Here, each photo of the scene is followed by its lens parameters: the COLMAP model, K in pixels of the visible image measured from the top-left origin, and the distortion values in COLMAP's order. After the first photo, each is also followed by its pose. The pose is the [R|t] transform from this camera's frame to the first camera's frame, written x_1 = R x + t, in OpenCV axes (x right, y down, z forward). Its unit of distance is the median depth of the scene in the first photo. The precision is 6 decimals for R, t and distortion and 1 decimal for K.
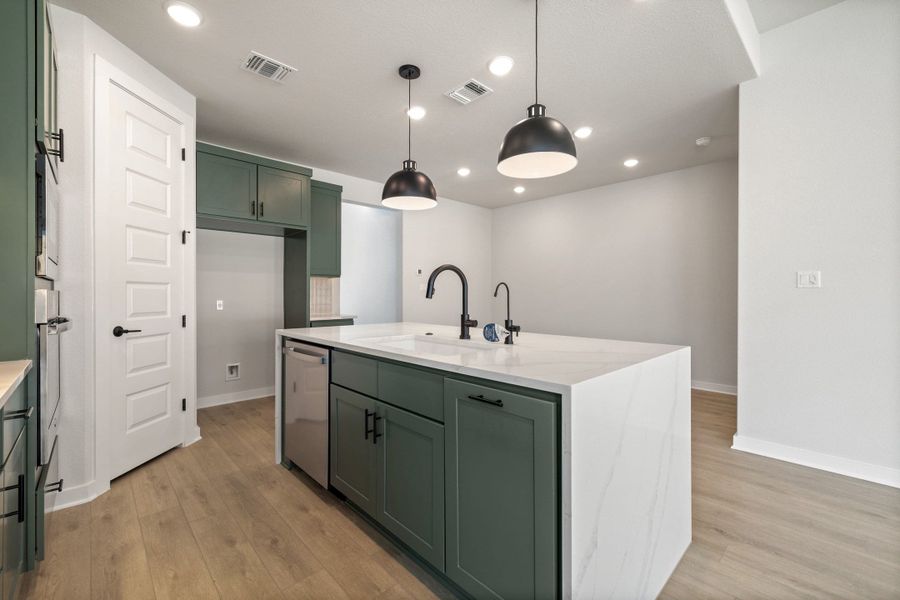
lens RADIAL K [[378.8, 0, 450.8], [0, 378.8, 294.9], [0, 0, 1]] dist [0.000532, 0.000287]
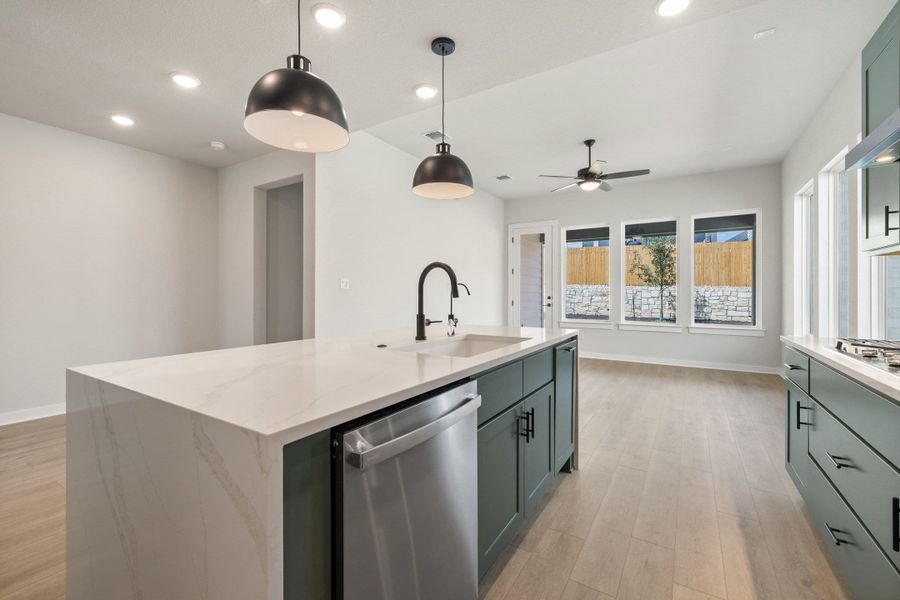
lens RADIAL K [[378.8, 0, 450.8], [0, 378.8, 294.9], [0, 0, 1]] dist [0.000532, 0.000287]
pose [[-0.246368, -0.004929, 0.969164, -0.812850], [0.001075, 0.999985, 0.005360, -0.002165], [-0.969176, 0.002362, -0.246359, 1.044421]]
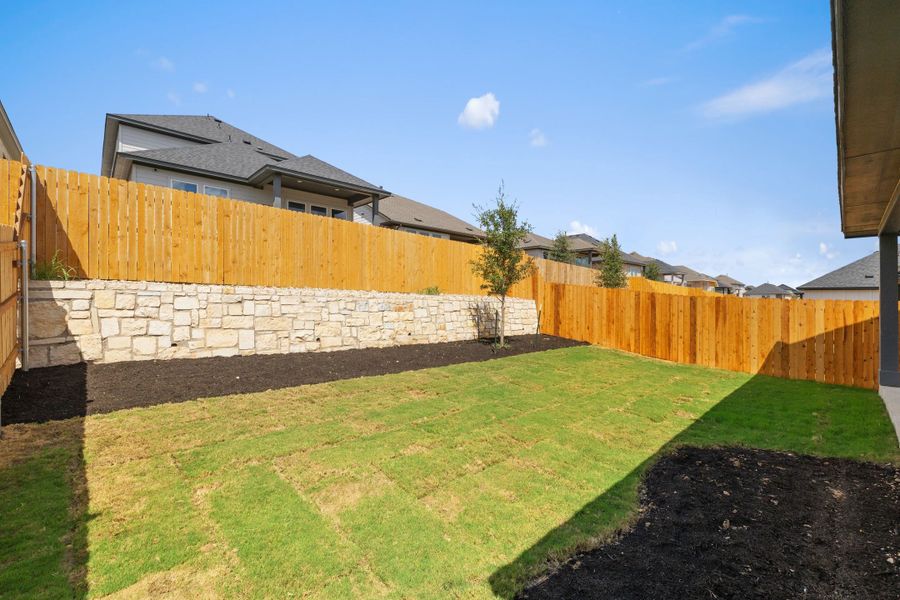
lens RADIAL K [[378.8, 0, 450.8], [0, 378.8, 294.9], [0, 0, 1]] dist [0.000532, 0.000287]
pose [[-0.999994, -0.002090, -0.002702, 4.797229], [-0.002063, 0.999946, -0.010177, -0.067382], [0.002723, -0.010172, -0.999945, 0.556882]]
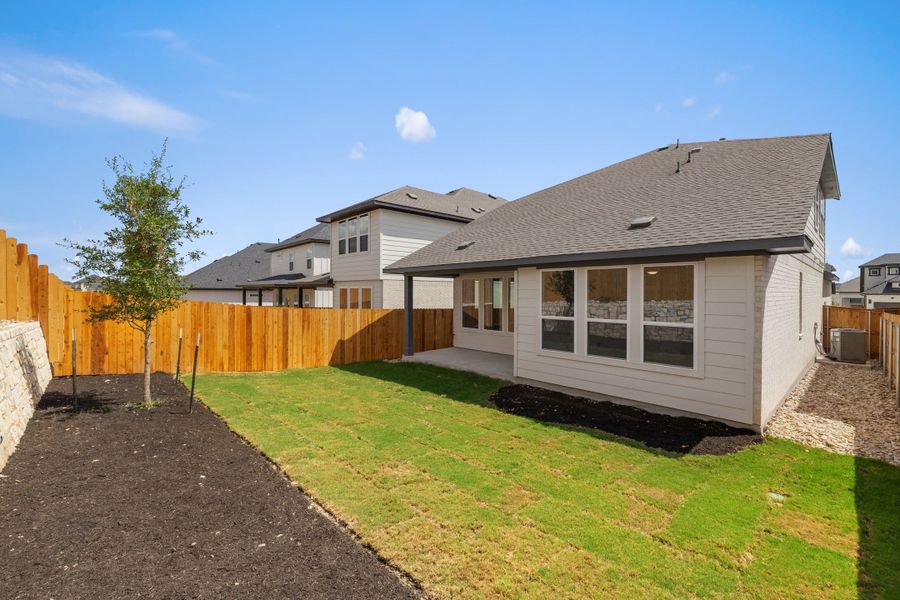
lens RADIAL K [[378.8, 0, 450.8], [0, 378.8, 294.9], [0, 0, 1]] dist [0.000532, 0.000287]
pose [[-0.012811, 0.007844, -0.999887, 6.802585], [-0.003127, 0.999964, 0.007885, -0.318044], [0.999913, 0.003228, -0.012786, -1.552212]]
